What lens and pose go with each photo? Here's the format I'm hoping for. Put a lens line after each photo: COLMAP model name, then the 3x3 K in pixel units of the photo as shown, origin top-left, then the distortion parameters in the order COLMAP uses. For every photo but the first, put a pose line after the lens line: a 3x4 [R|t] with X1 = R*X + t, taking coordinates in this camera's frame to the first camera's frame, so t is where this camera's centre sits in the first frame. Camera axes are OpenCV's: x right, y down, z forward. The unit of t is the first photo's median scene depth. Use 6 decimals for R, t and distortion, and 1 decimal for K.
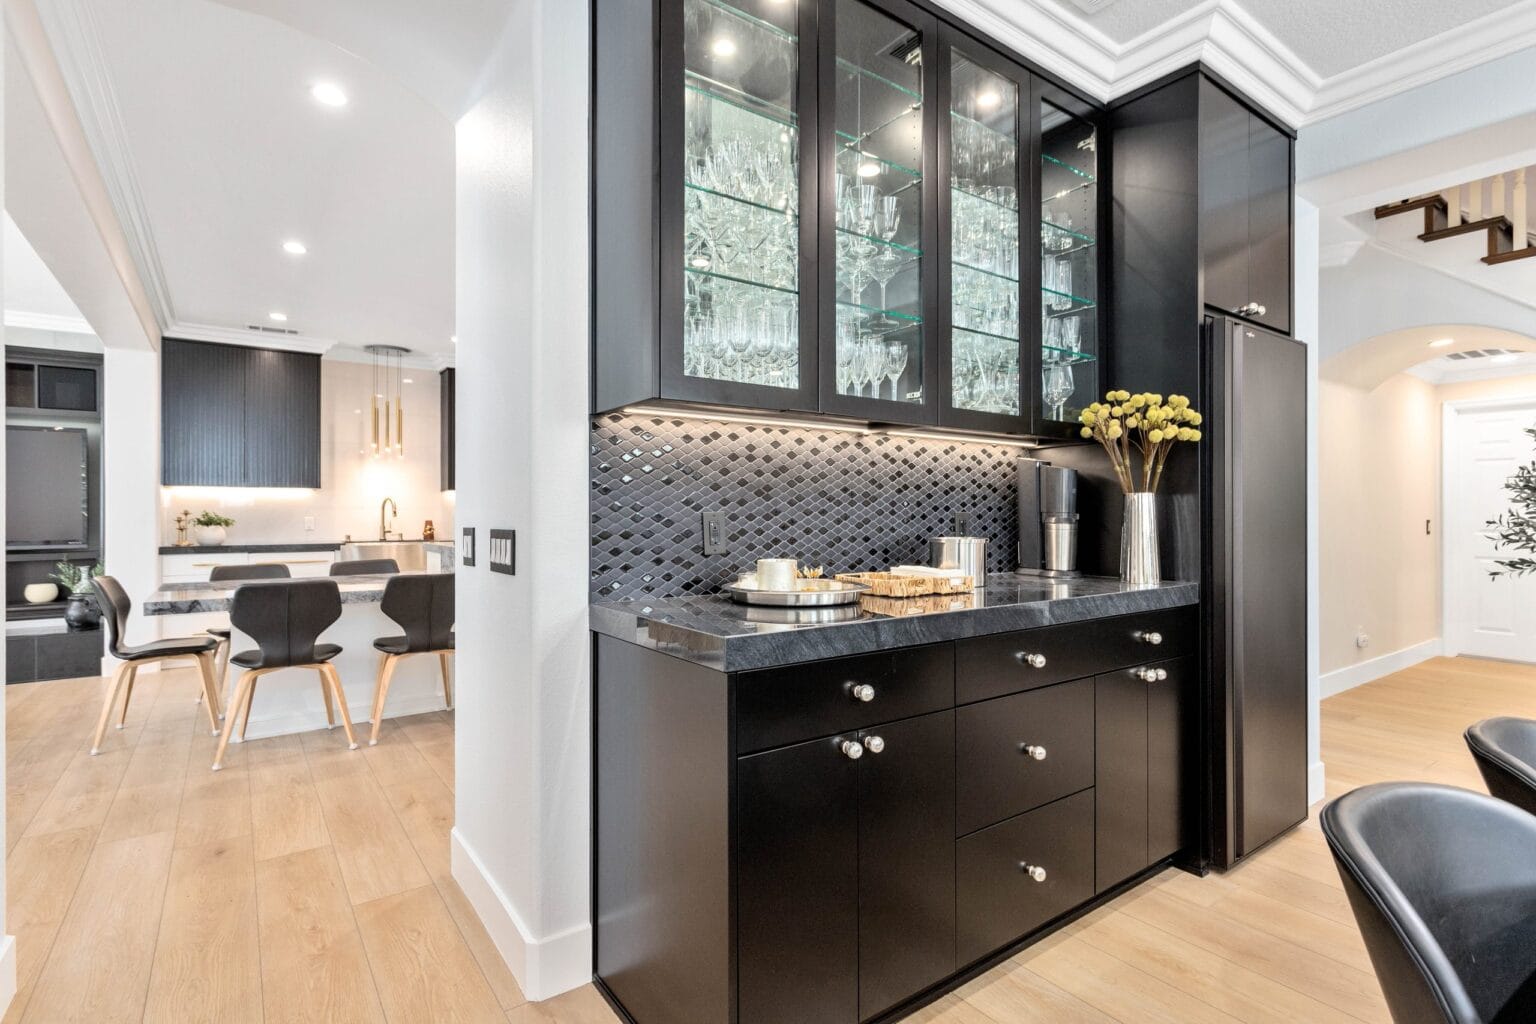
lens RADIAL K [[750.1, 0, 768.0], [0, 750.1, 512.0], [0, 0, 1]] dist [0.002049, 0.000162]
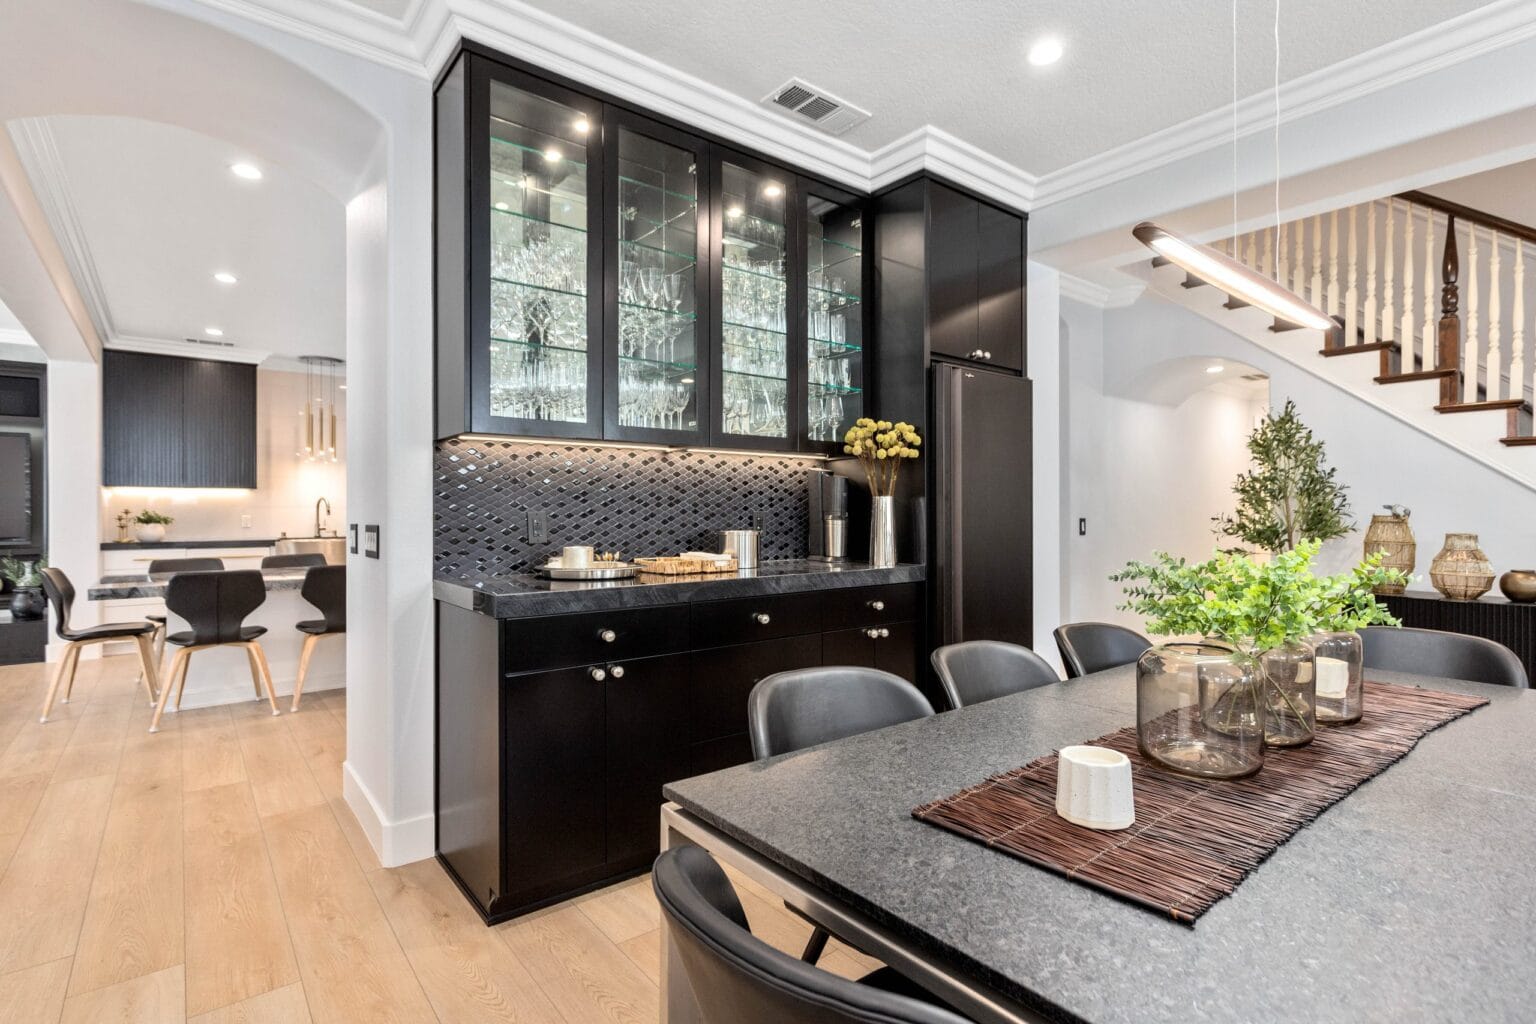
lens RADIAL K [[747.7, 0, 769.0], [0, 747.7, 509.7], [0, 0, 1]] dist [0.000912, 0.000972]
pose [[0.998800, -0.001156, 0.048963, 0.210141], [0.001124, 0.999999, 0.000683, -0.003210], [-0.048964, -0.000627, 0.998800, -0.265616]]
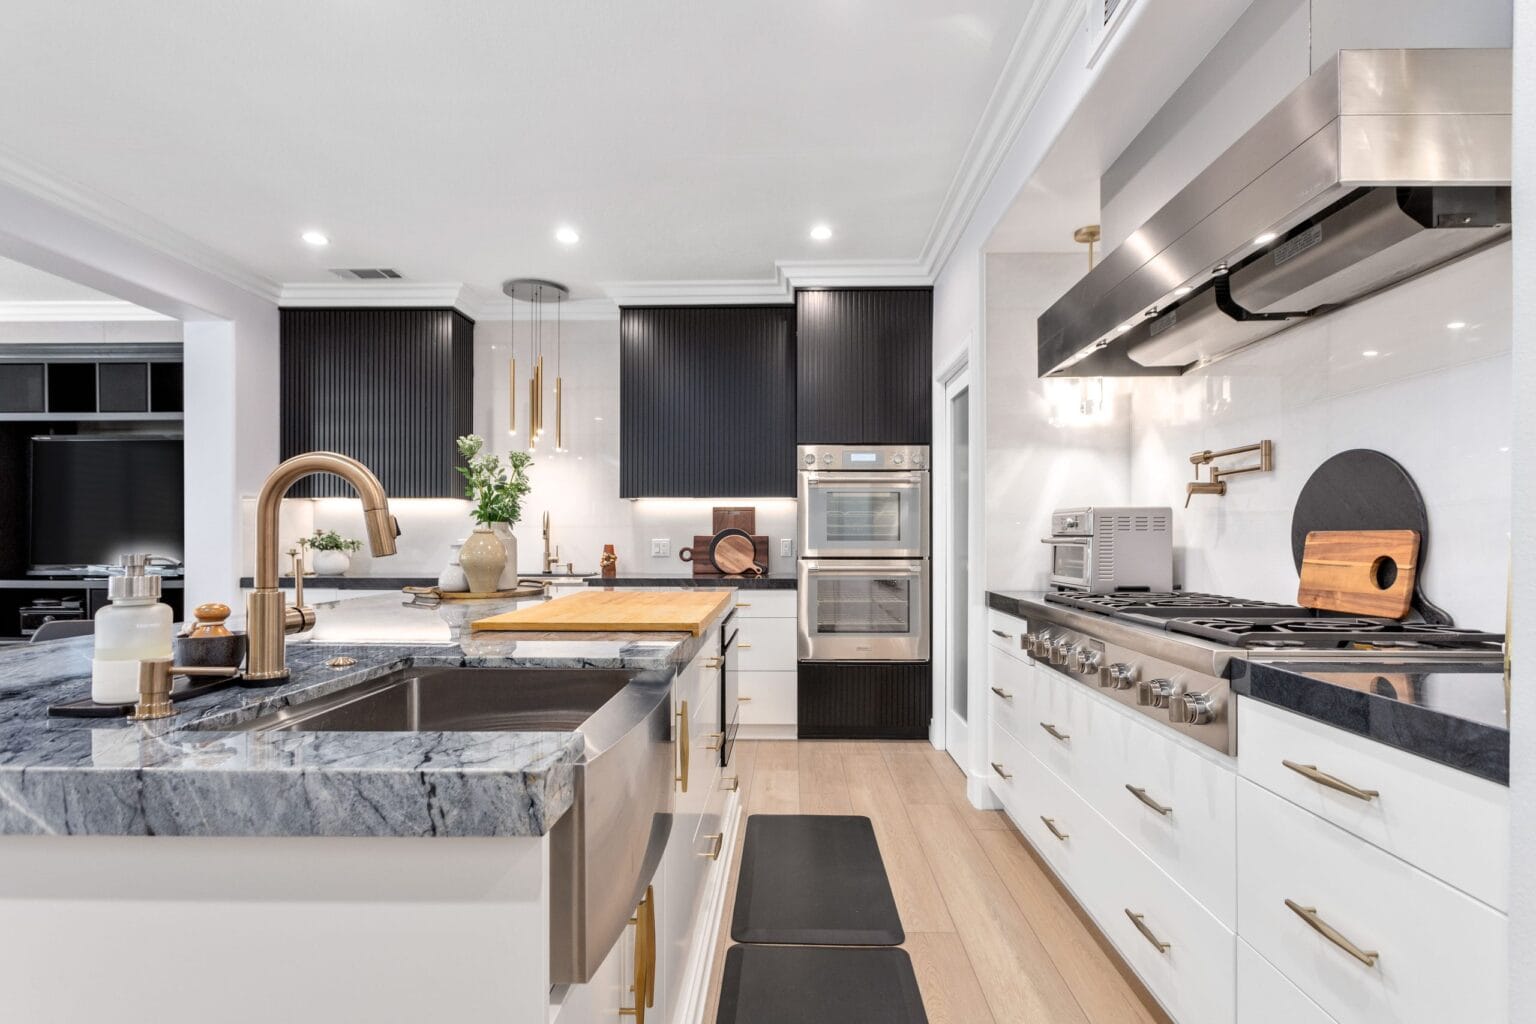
lens RADIAL K [[734.8, 0, 771.1], [0, 734.8, 533.1], [0, 0, 1]] dist [0.000214, 0.000108]
pose [[0.797947, 0.000218, -0.602728, 0.142894], [0.000877, 0.999998, 0.001523, 0.000437], [0.602727, -0.001744, 0.797945, 1.533376]]
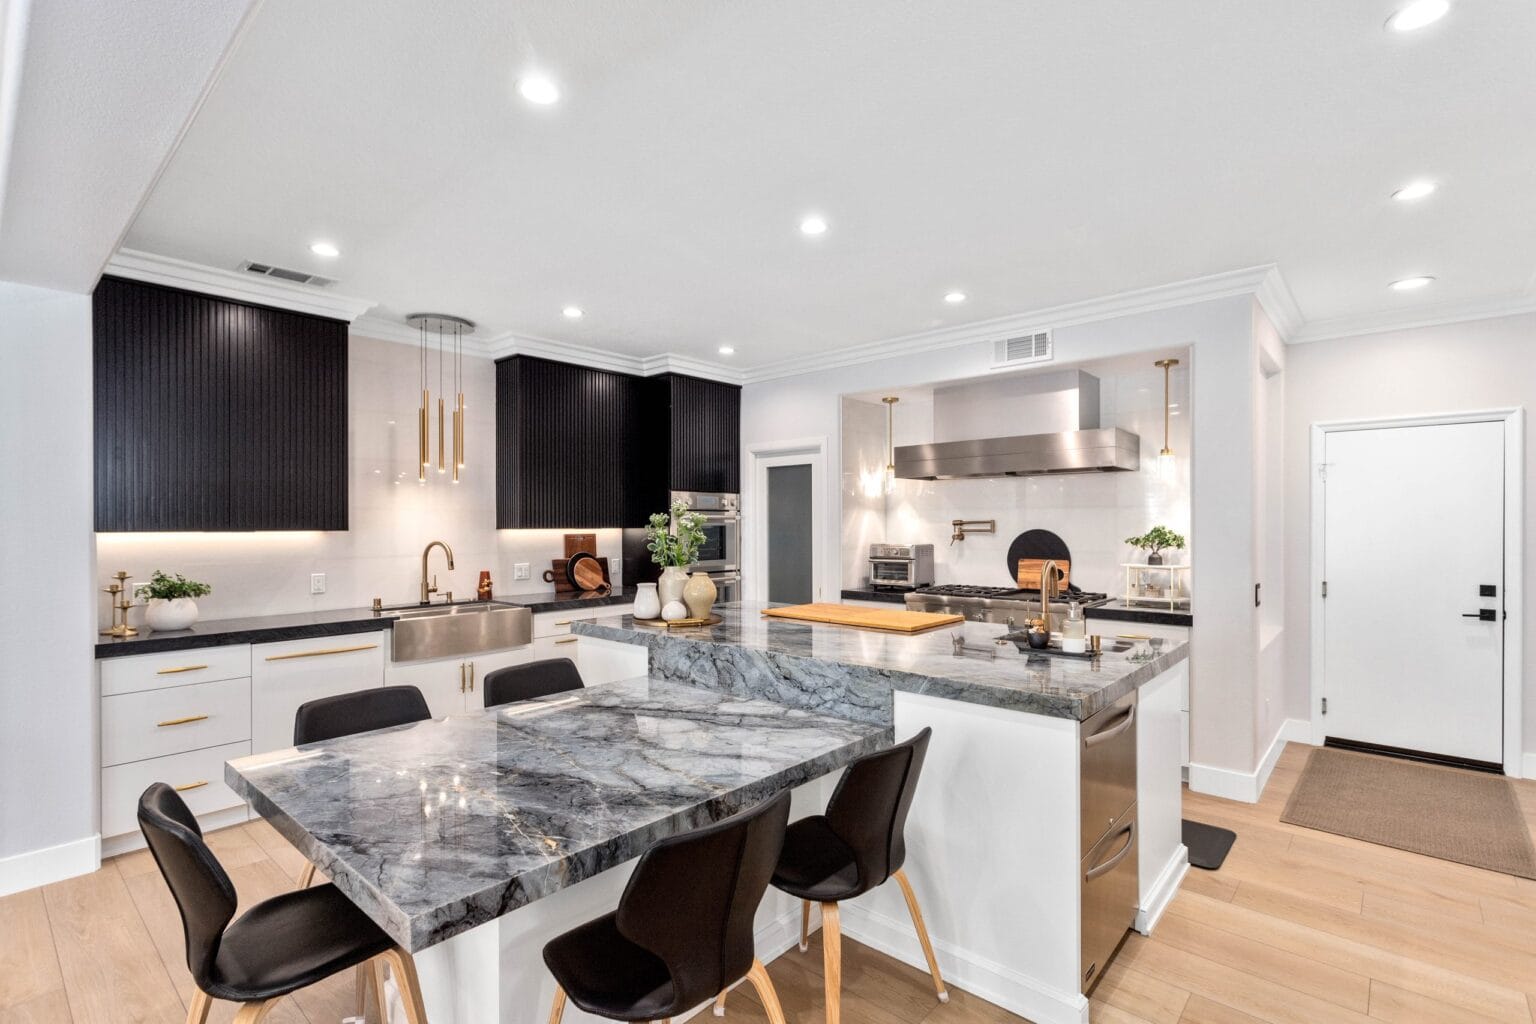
lens RADIAL K [[723.7, 0, 765.6], [0, 723.7, 518.8], [0, 0, 1]] dist [0.000184, 0.001032]
pose [[0.975111, 0.002417, 0.221705, -0.933716], [-0.002335, 0.999997, -0.000631, -0.102467], [-0.221706, 0.000098, 0.975114, 0.765318]]
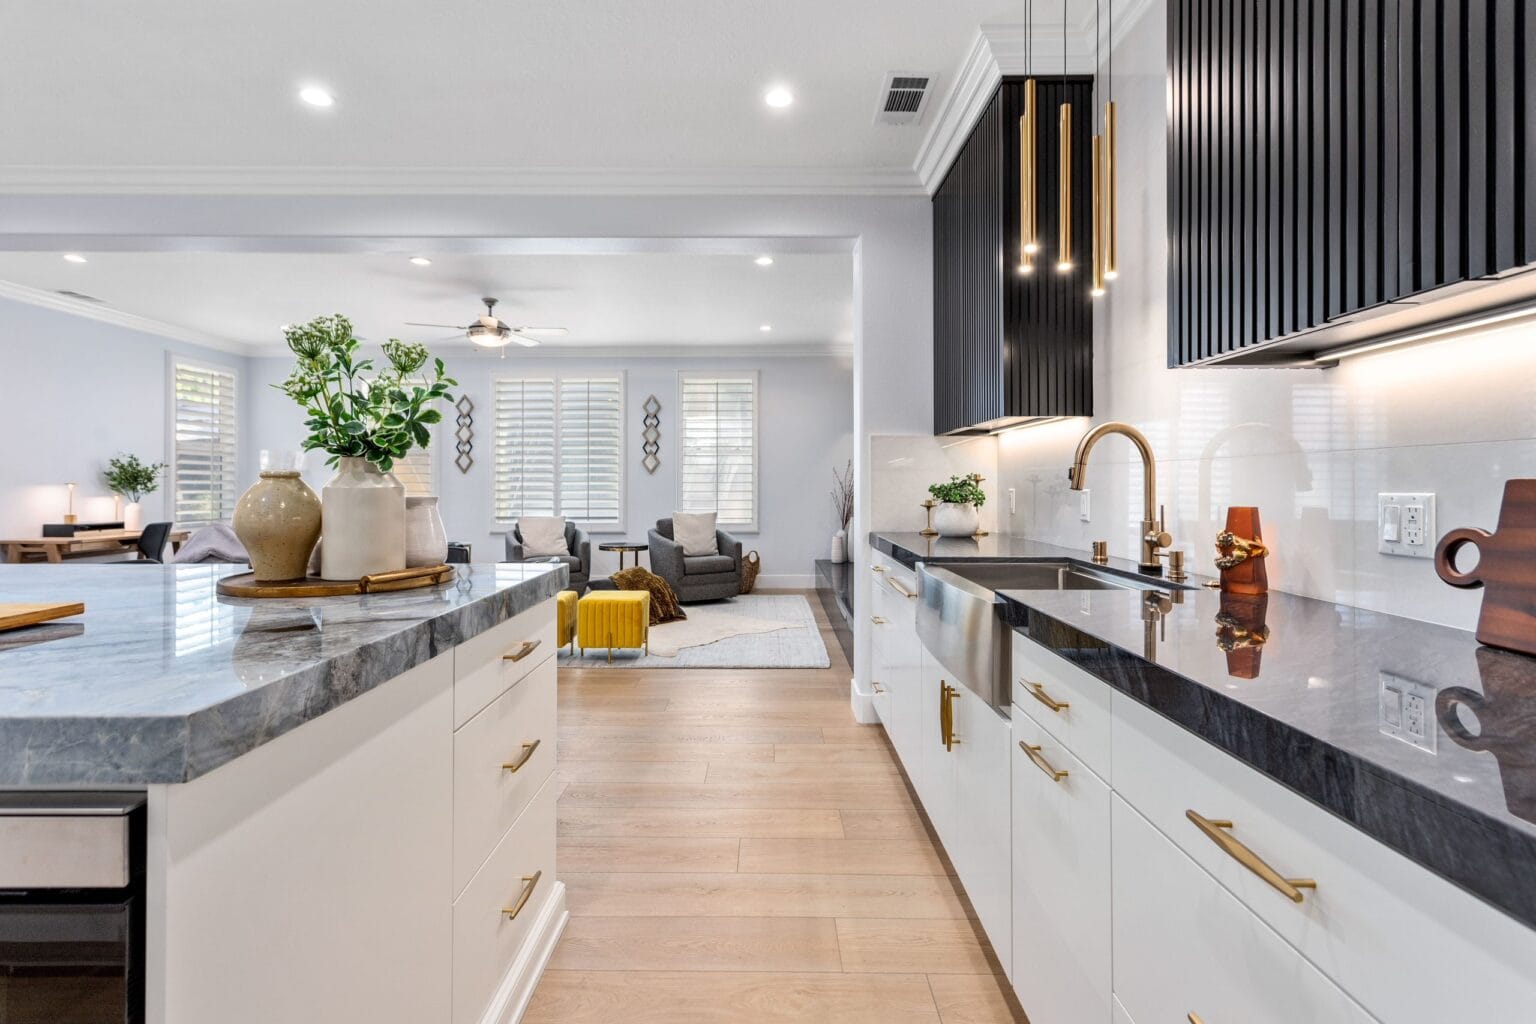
lens RADIAL K [[725.5, 0, 769.3], [0, 725.5, 487.2], [0, 0, 1]] dist [0.000315, 0.000185]
pose [[-0.580983, -0.000956, -0.813915, -0.515622], [0.002391, 0.999993, -0.002881, 0.014253], [0.813912, -0.003620, -0.580977, 2.725171]]
